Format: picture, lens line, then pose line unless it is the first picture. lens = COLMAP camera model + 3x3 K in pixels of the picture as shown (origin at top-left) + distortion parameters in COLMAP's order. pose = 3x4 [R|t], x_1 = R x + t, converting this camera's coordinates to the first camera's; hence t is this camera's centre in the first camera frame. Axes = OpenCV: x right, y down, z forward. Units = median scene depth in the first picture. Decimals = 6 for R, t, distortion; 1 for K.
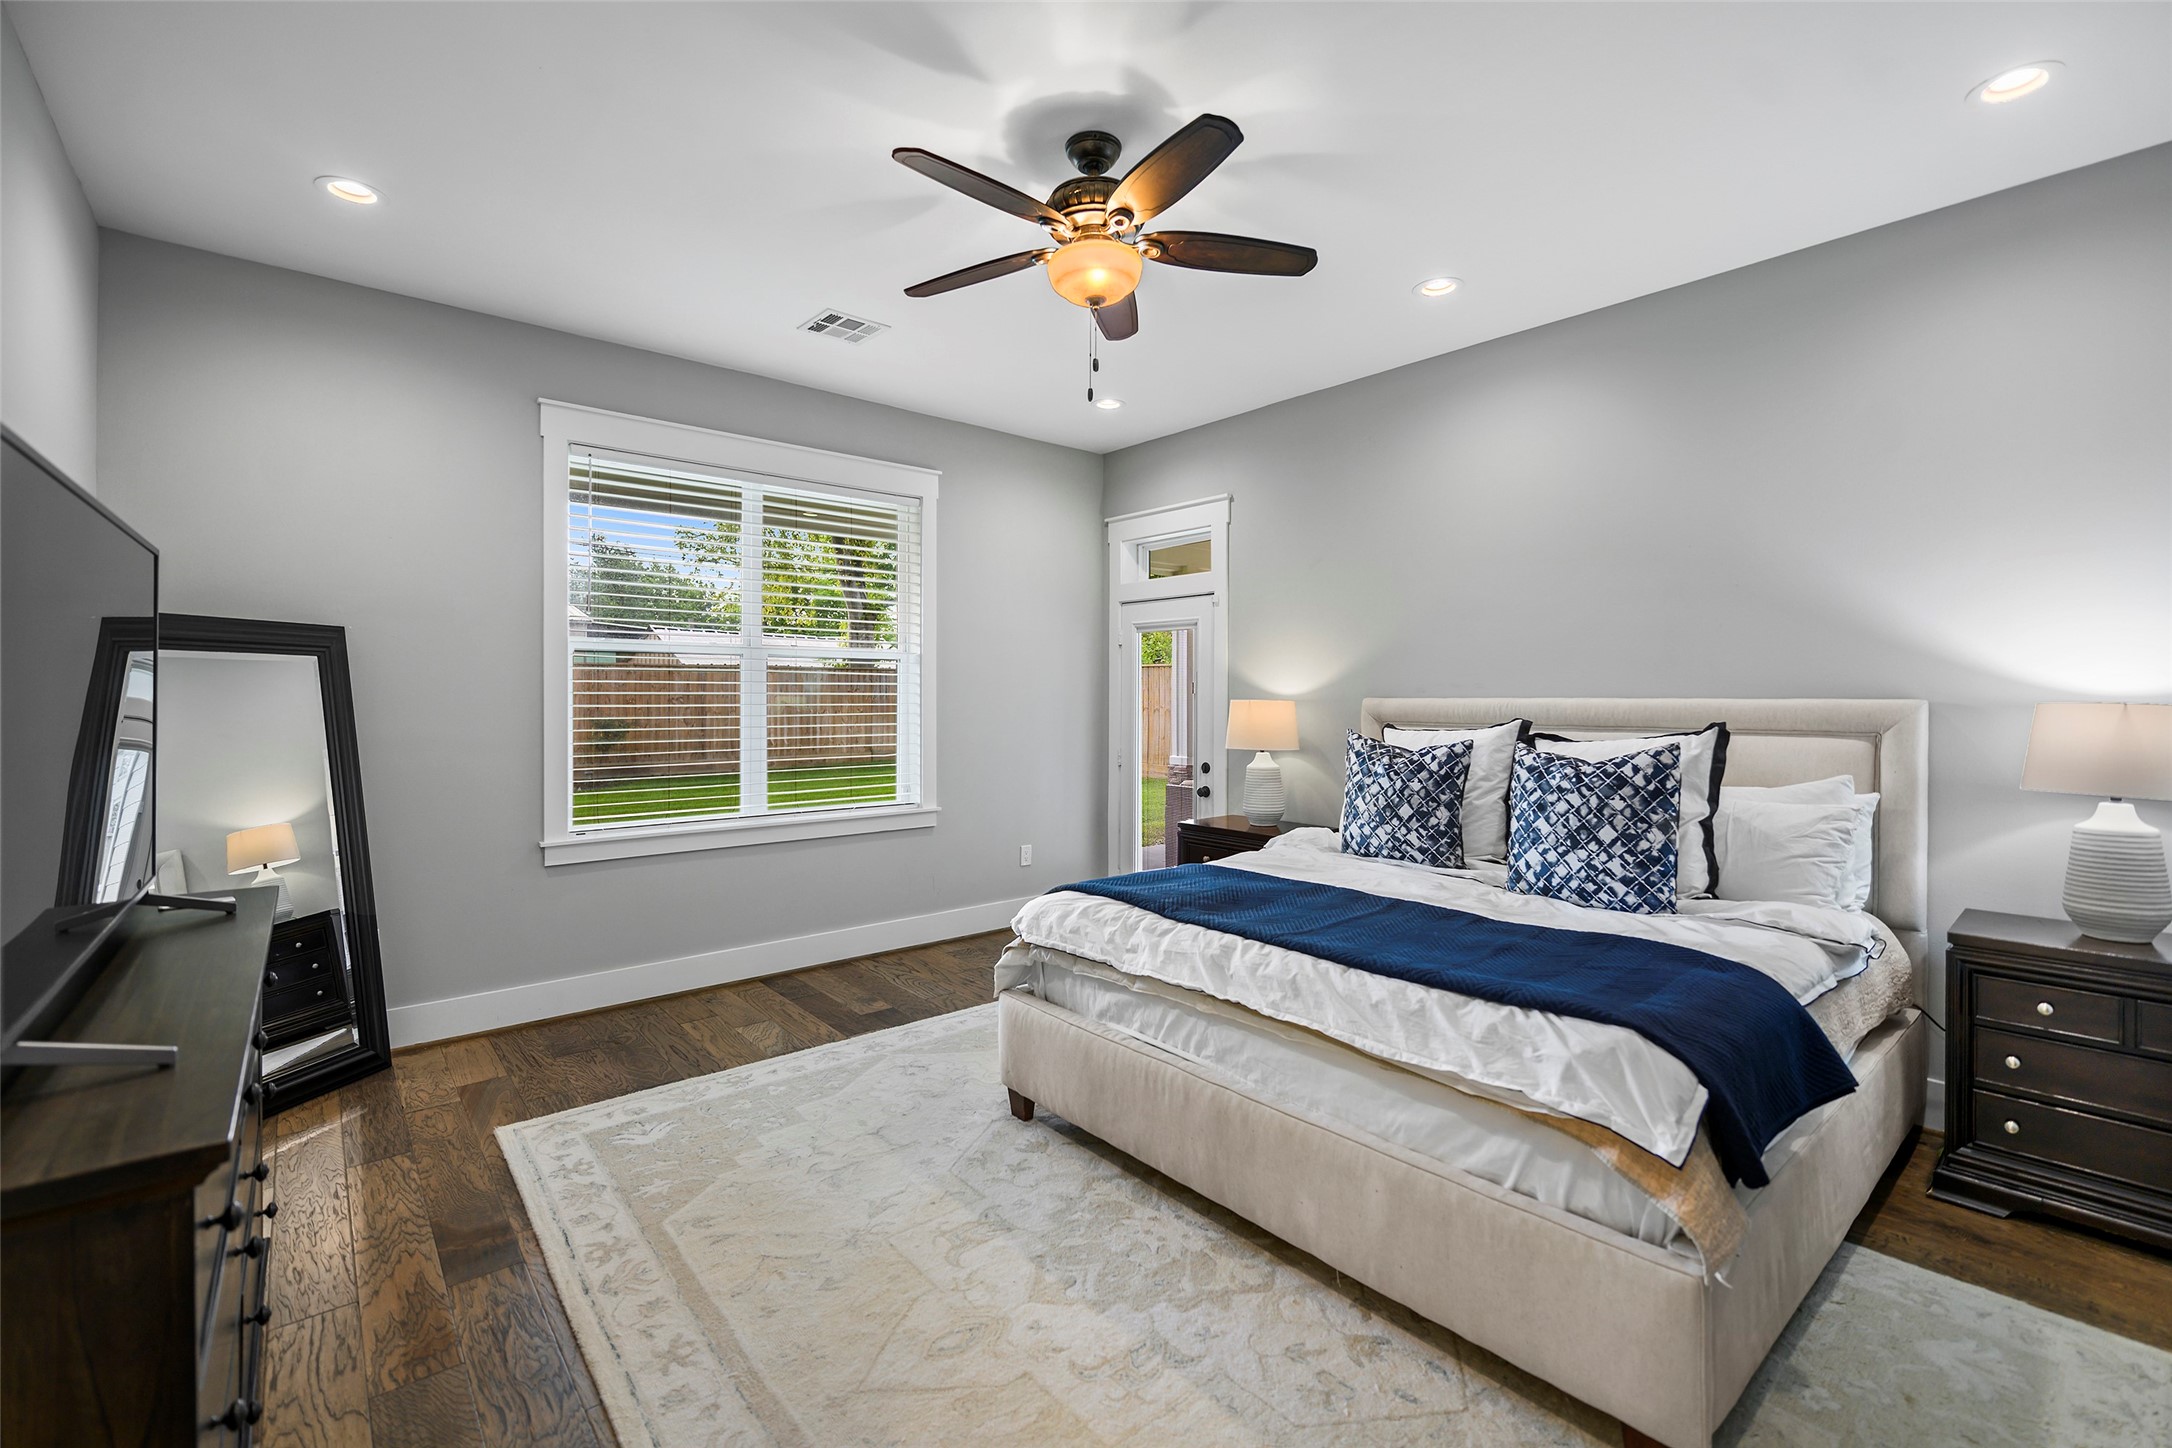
lens RADIAL K [[923.7, 0, 1055.9], [0, 923.7, 702.4], [0, 0, 1]] dist [-0.001284, -0.000212]
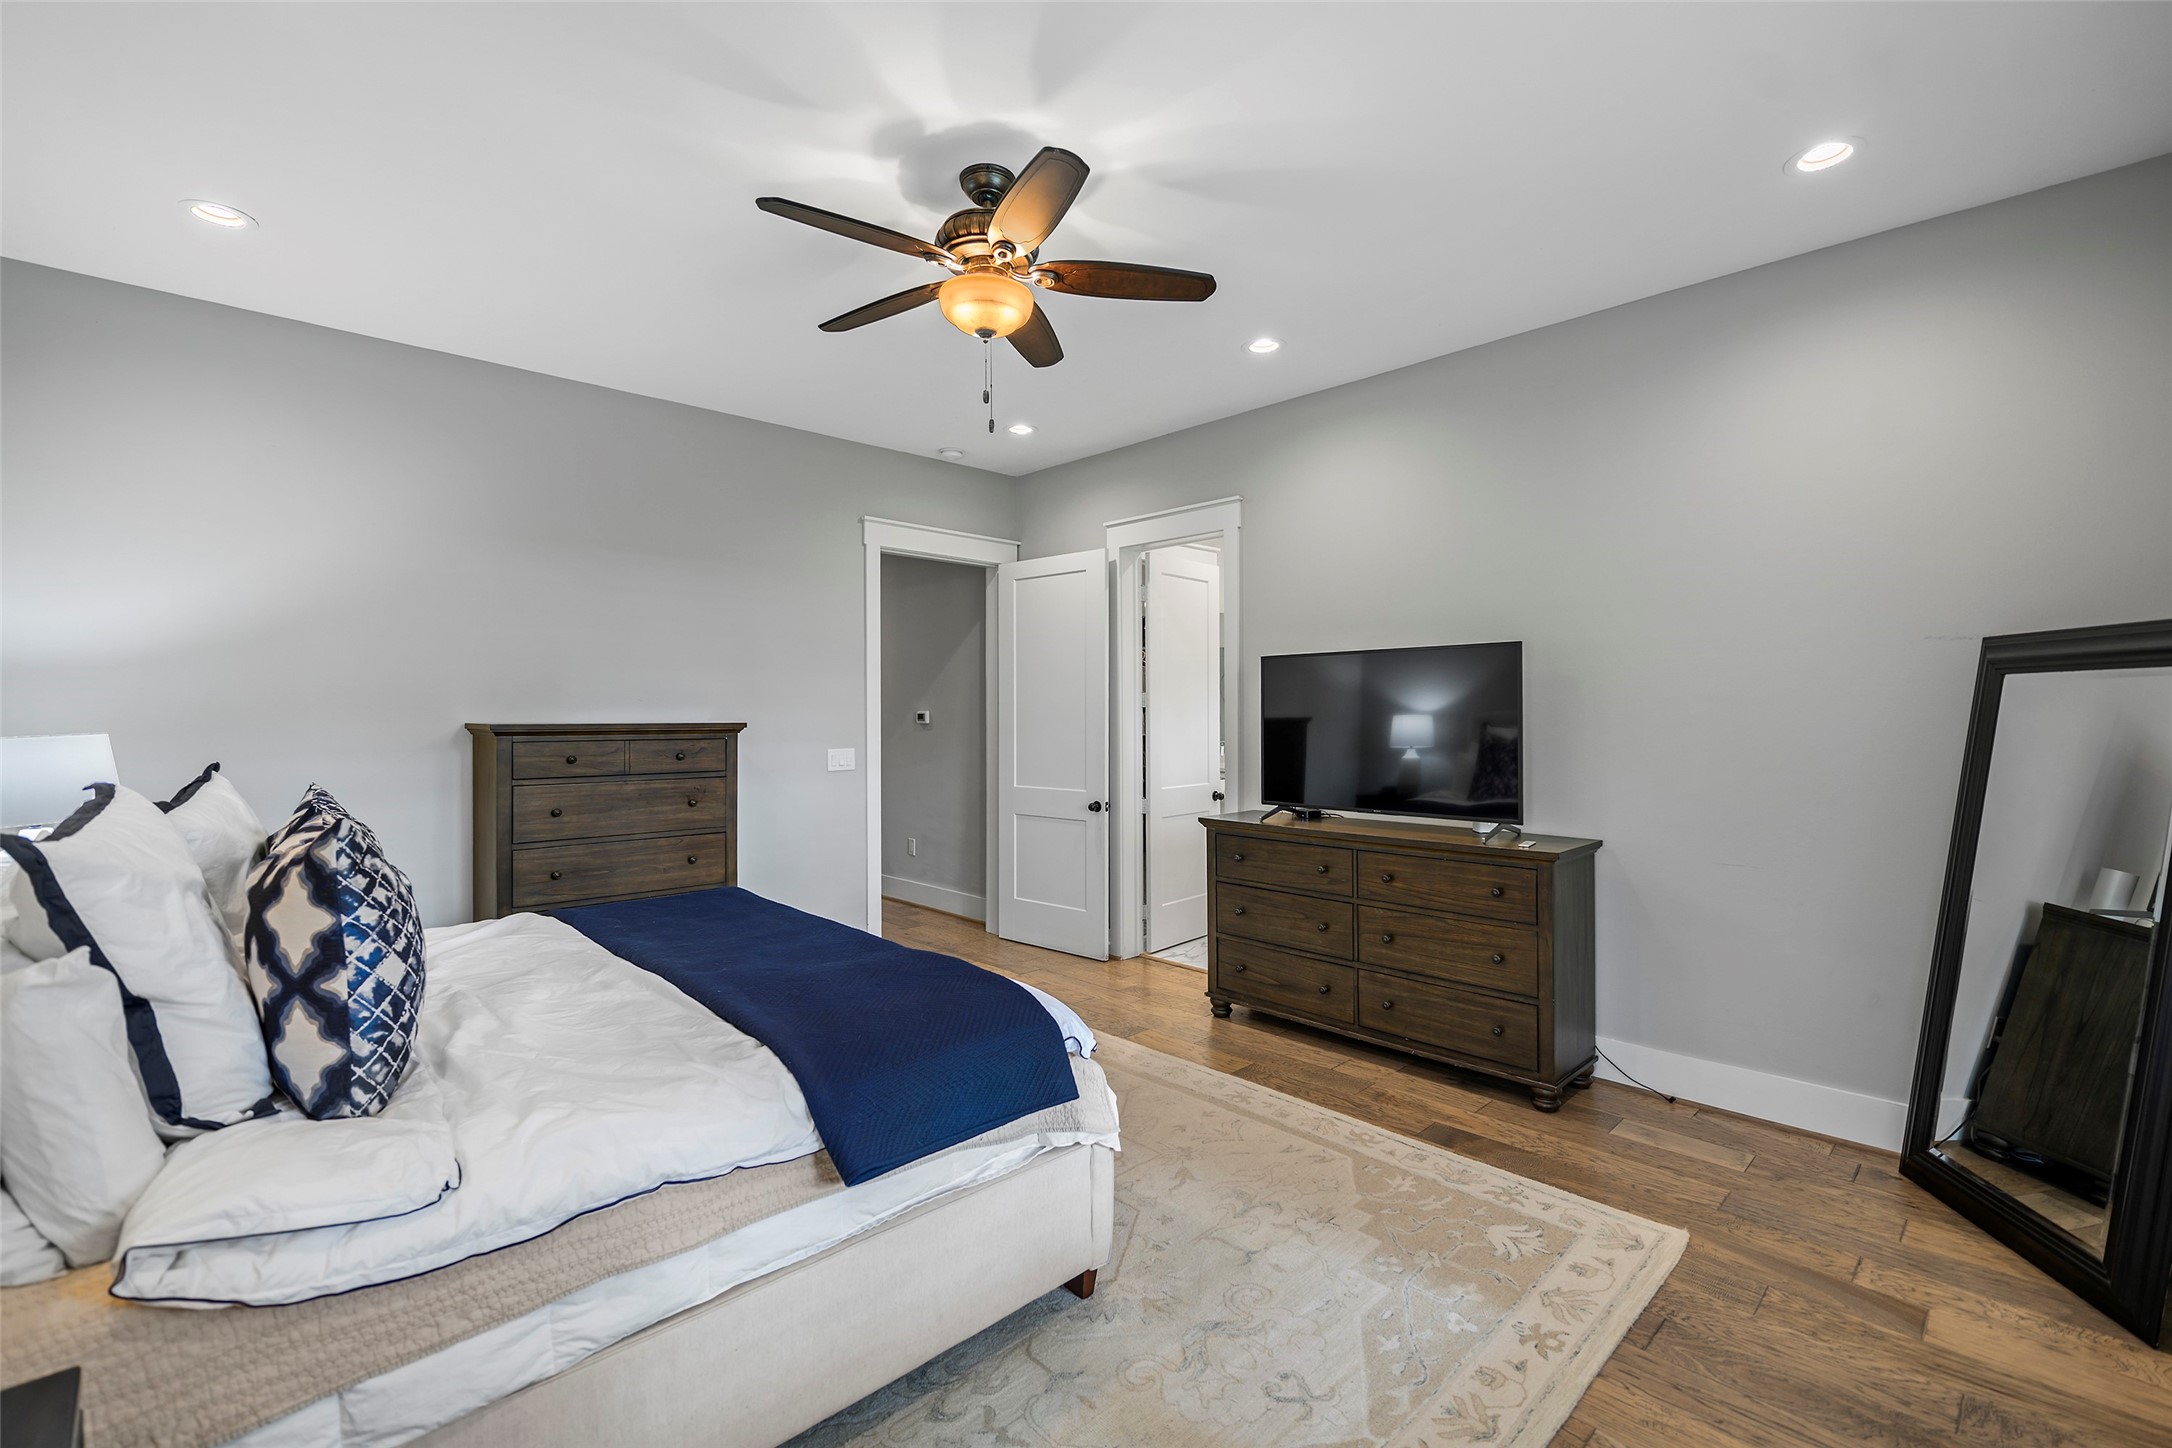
lens RADIAL K [[923.7, 0, 1055.9], [0, 923.7, 702.4], [0, 0, 1]] dist [-0.001284, -0.000212]
pose [[-0.998211, 0.004590, -0.059613, 0.027252], [0.004786, 0.999984, -0.003143, -0.029760], [0.059598, -0.003423, -0.998217, 1.847700]]
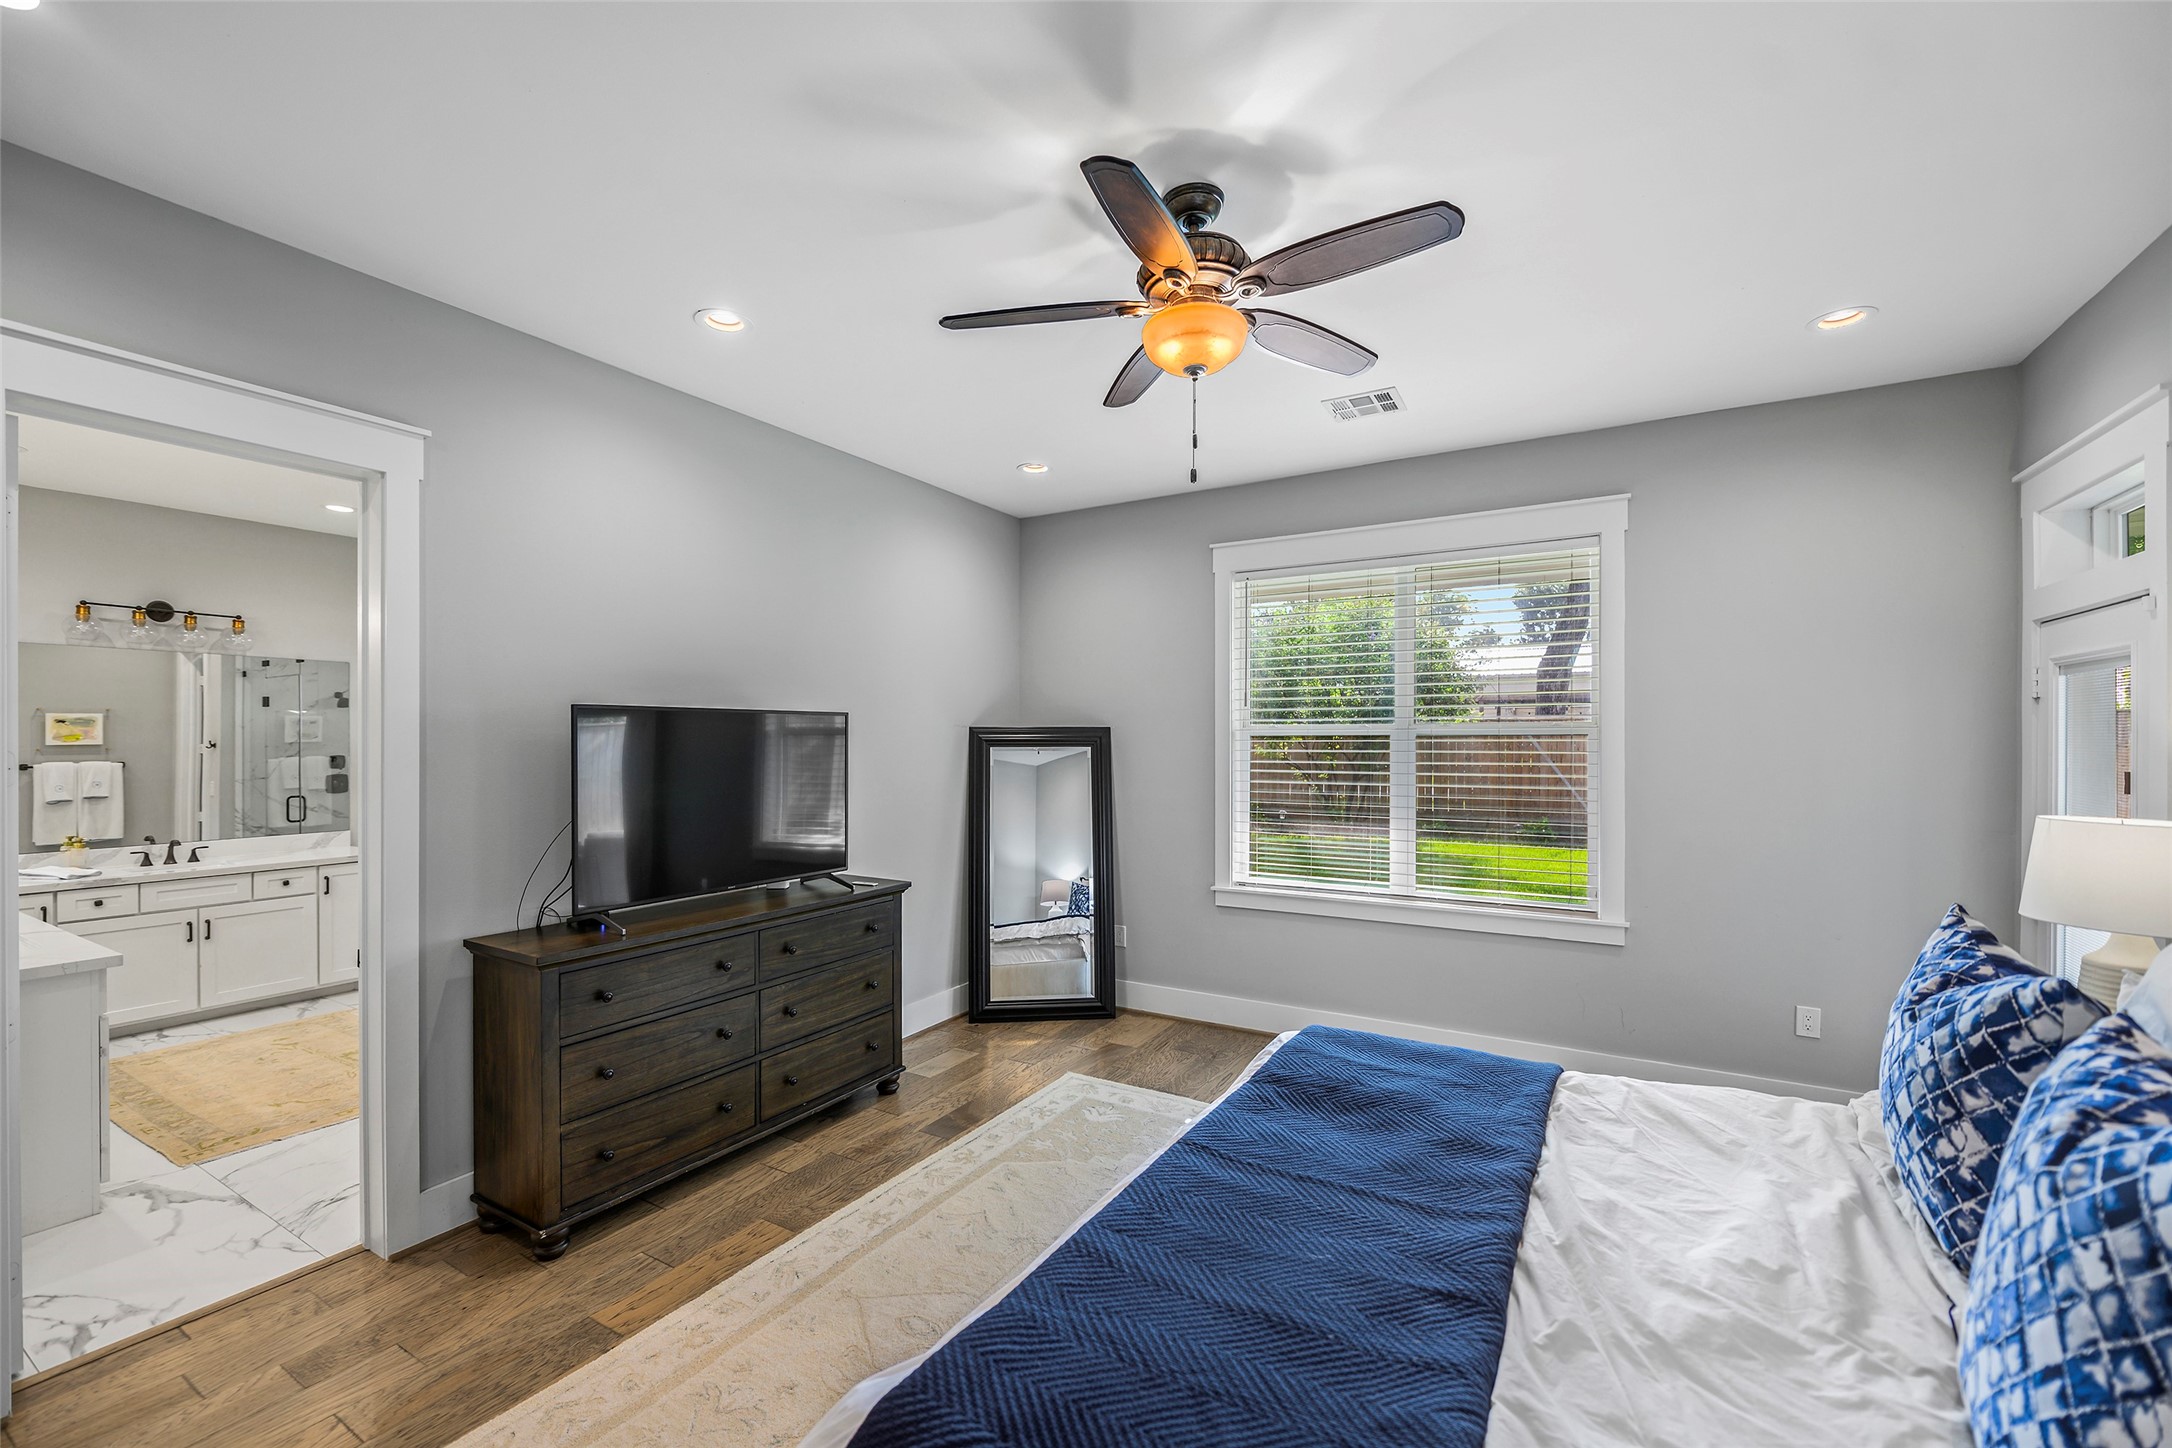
lens RADIAL K [[884.5, 0, 1086.0], [0, 884.5, 724.0], [0, 0, 1]] dist [-0.002709, 0.000023]
pose [[0.330133, -0.019646, -0.943730, 0.763671], [-0.001530, 0.999771, -0.021347, -0.067064], [0.943933, 0.008491, 0.330028, 0.561136]]
